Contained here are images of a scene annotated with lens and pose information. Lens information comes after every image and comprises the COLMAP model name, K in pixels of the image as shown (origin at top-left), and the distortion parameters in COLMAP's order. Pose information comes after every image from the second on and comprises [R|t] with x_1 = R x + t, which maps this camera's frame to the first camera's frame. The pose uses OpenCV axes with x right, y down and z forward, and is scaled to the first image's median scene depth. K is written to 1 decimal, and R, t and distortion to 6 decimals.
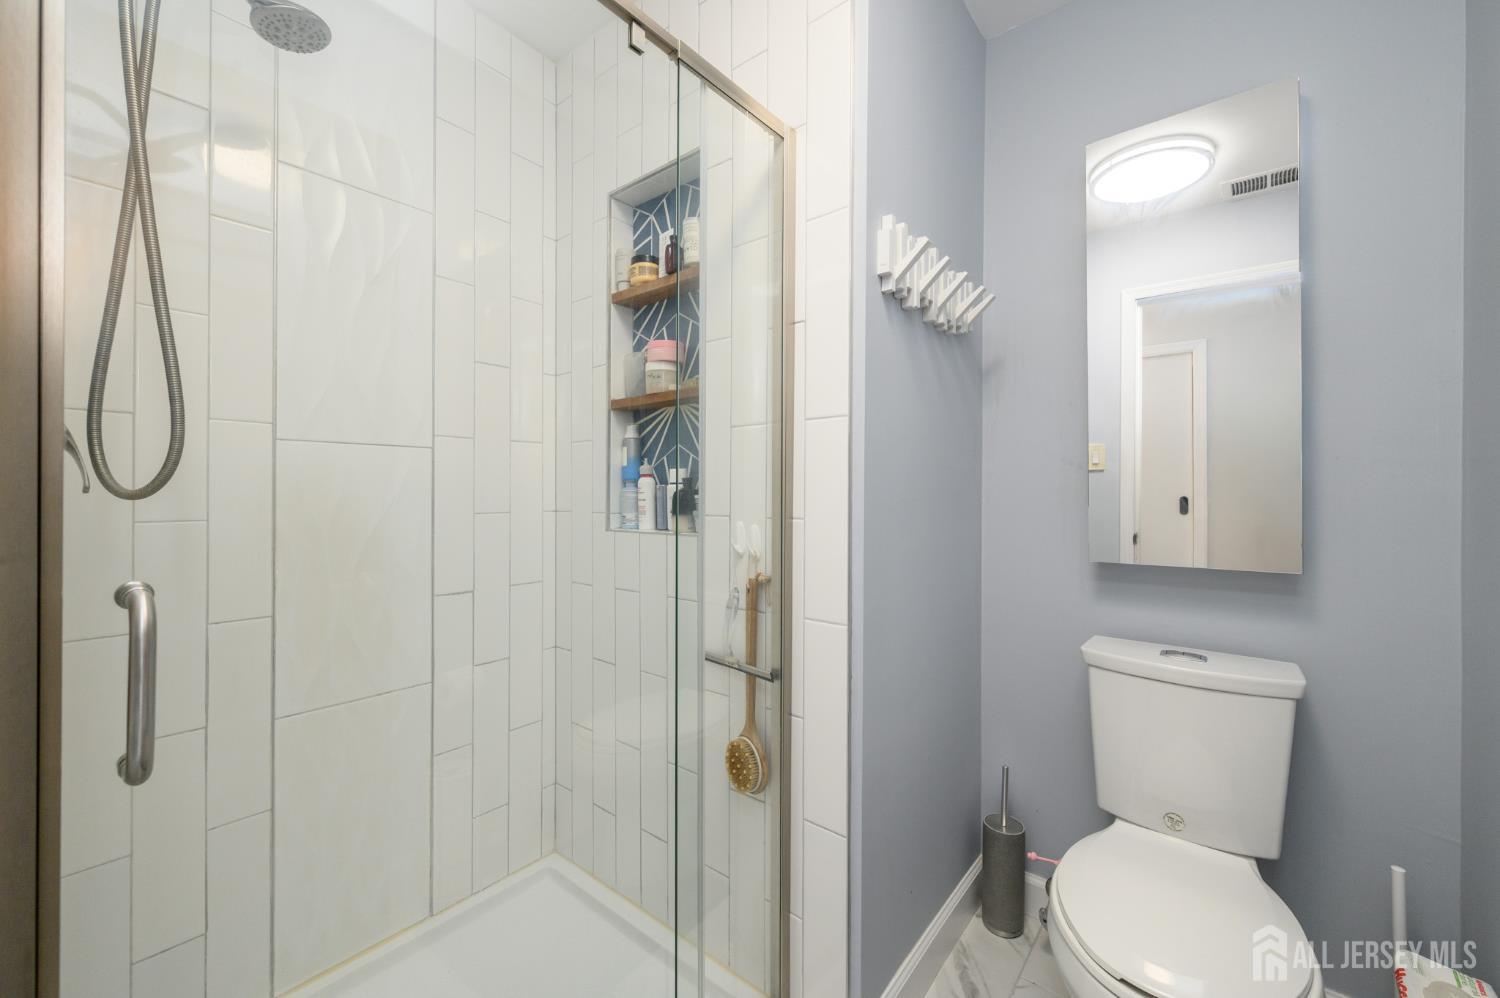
lens RADIAL K [[589.3, 0, 750.0], [0, 589.3, 499.0], [0, 0, 1]] dist [0.000611, 0.000027]
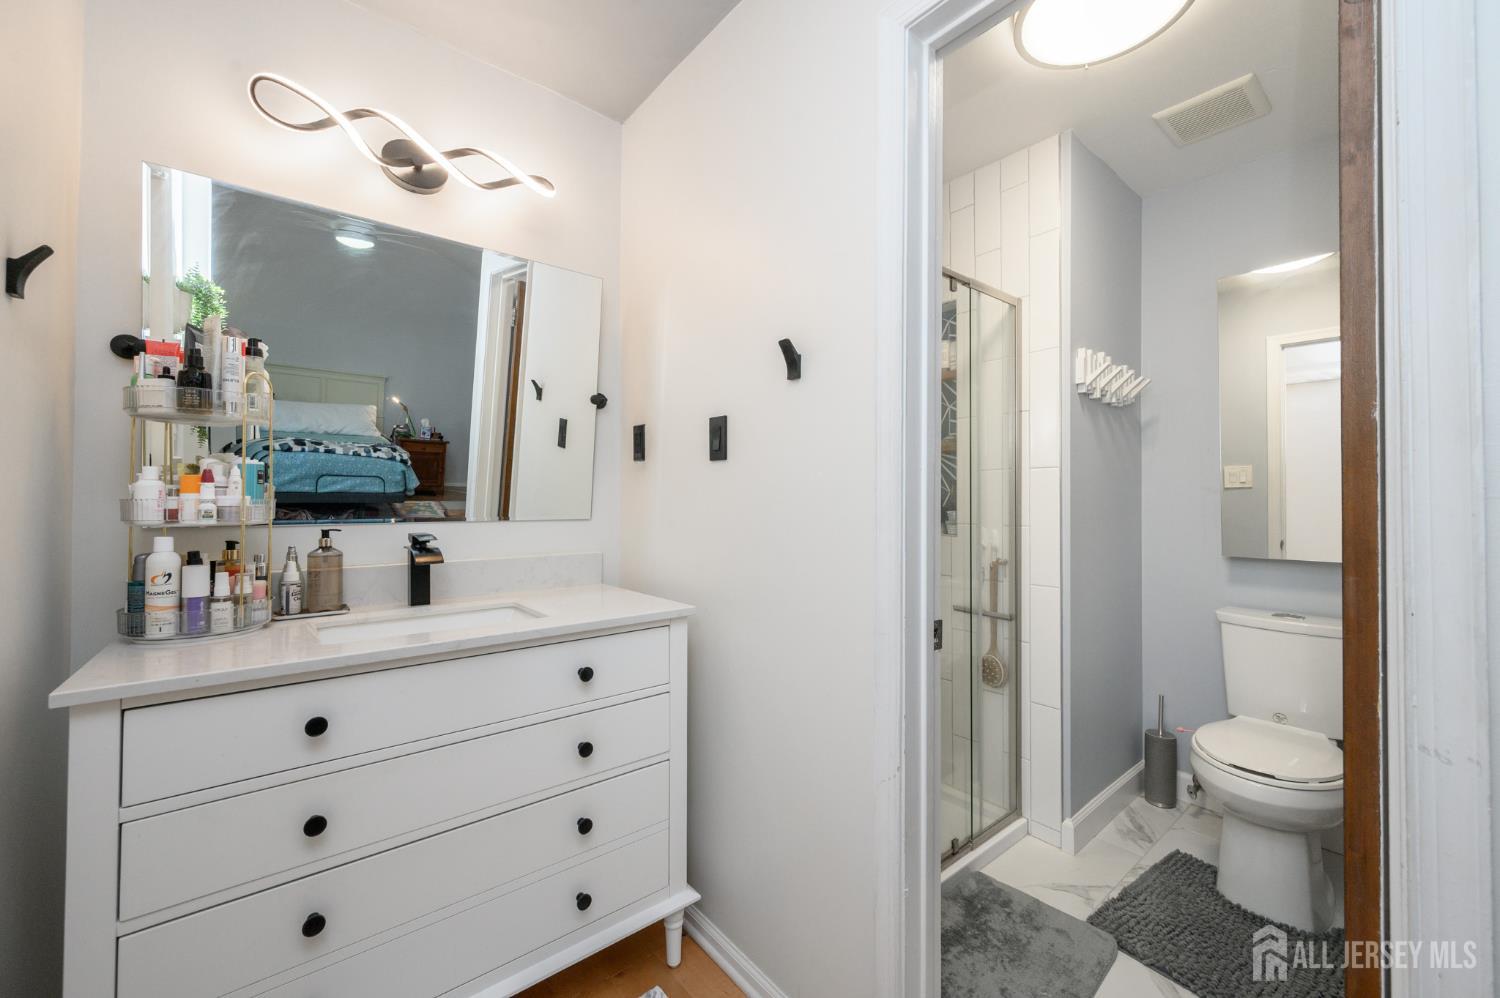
lens RADIAL K [[589.3, 0, 750.0], [0, 589.3, 499.0], [0, 0, 1]] dist [0.000611, 0.000027]
pose [[0.980950, -0.000257, -0.194258, -0.354749], [-0.002957, 0.999864, -0.016255, -0.014656], [0.194236, 0.016519, 0.980816, -0.801674]]
